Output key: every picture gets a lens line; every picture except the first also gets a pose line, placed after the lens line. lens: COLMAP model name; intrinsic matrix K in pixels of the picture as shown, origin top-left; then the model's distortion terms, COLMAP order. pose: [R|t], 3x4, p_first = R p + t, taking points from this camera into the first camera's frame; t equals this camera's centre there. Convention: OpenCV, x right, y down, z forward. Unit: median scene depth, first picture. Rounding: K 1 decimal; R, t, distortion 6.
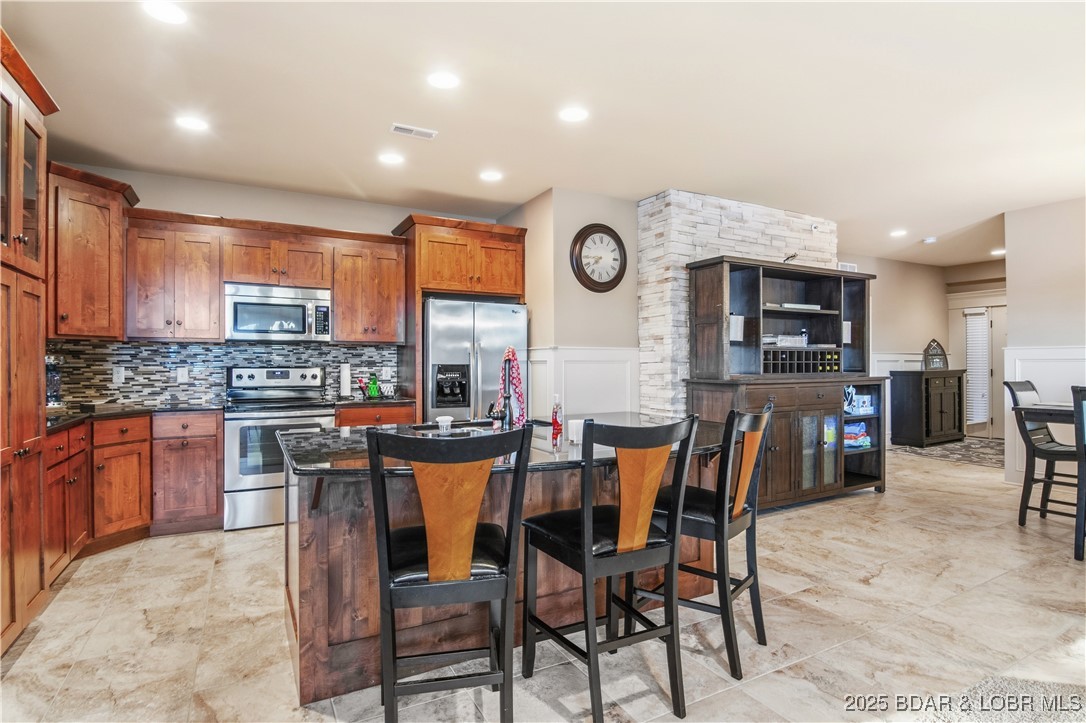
lens RADIAL K [[544.5, 0, 548.0], [0, 544.5, 359.3], [0, 0, 1]] dist [-0.018076, 0.000934]
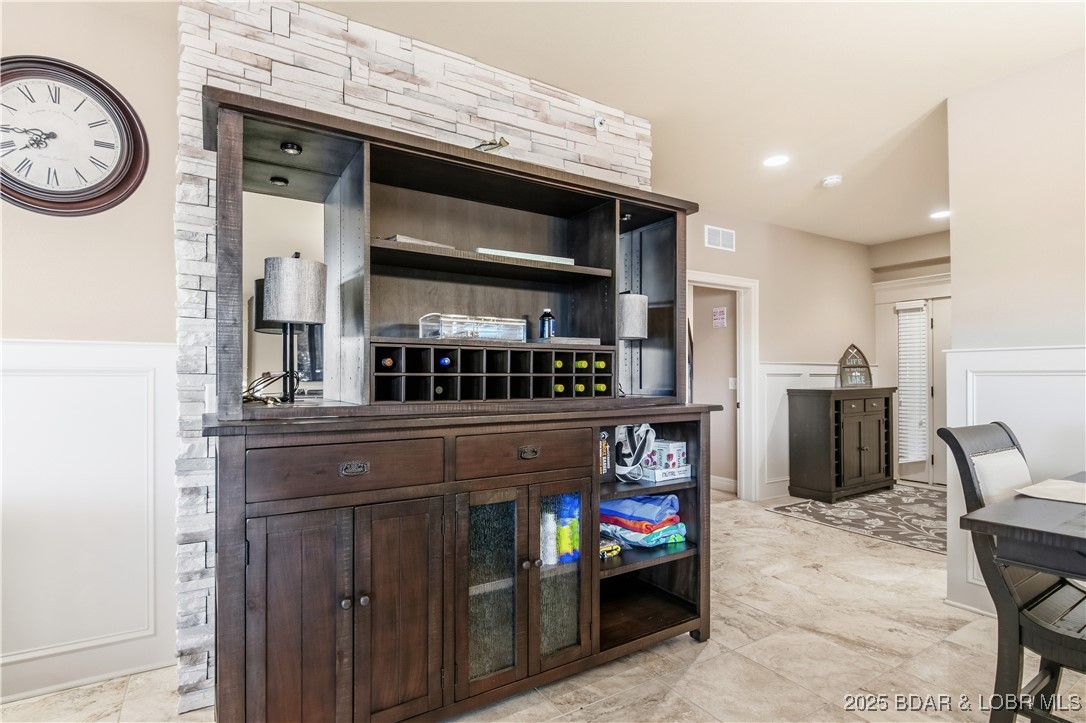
lens RADIAL K [[546.9, 0, 538.2], [0, 546.9, 367.8], [0, 0, 1]] dist [0.016415, -0.018222]
pose [[0.998314, 0.005158, 0.057813, 0.431866], [-0.004690, 0.999955, -0.008240, 0.002543], [-0.057853, 0.007955, 0.998293, 0.501551]]
